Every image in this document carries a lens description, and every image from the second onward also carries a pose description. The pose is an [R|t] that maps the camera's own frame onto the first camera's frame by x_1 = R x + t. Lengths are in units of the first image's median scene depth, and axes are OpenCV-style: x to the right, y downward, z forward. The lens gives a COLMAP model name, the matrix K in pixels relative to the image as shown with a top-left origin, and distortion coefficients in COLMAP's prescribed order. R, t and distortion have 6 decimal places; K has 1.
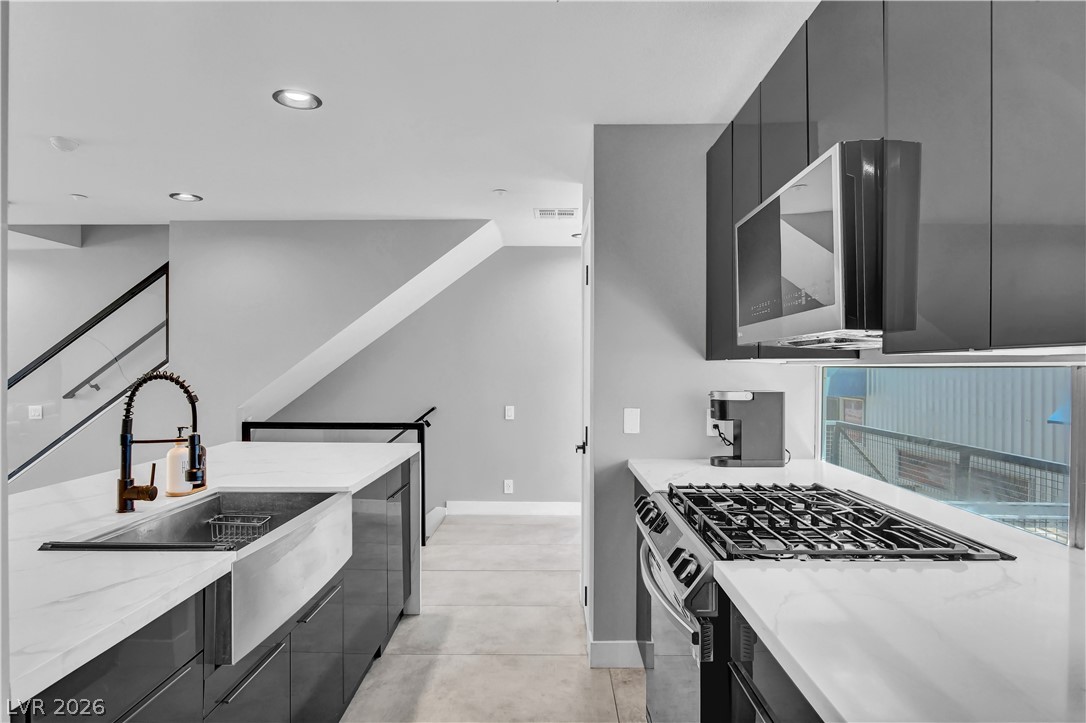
lens RADIAL K [[672.5, 0, 543.4], [0, 672.5, 360.8], [0, 0, 1]] dist [0.004039, 0.002318]
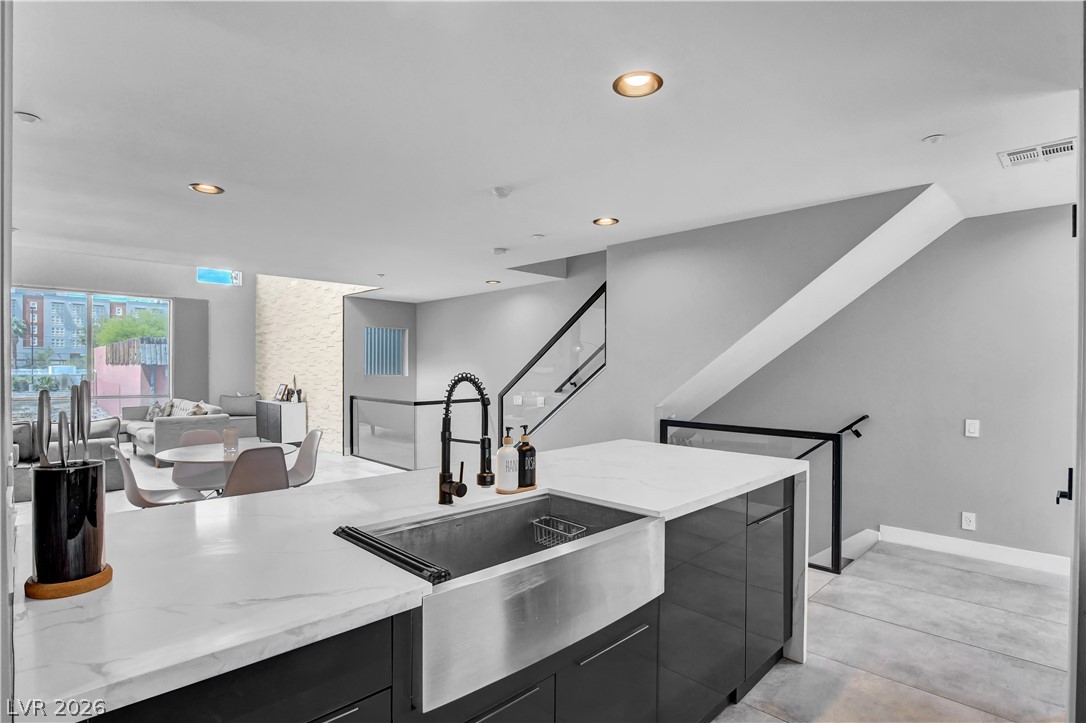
lens RADIAL K [[555.0, 0, 540.3], [0, 555.0, 371.1], [0, 0, 1]] dist [-0.019338, 0.001923]
pose [[0.709602, 0.004538, -0.704589, 0.065758], [0.004190, 0.999934, 0.010660, 0.001904], [0.704591, -0.010516, 0.709536, 0.280218]]
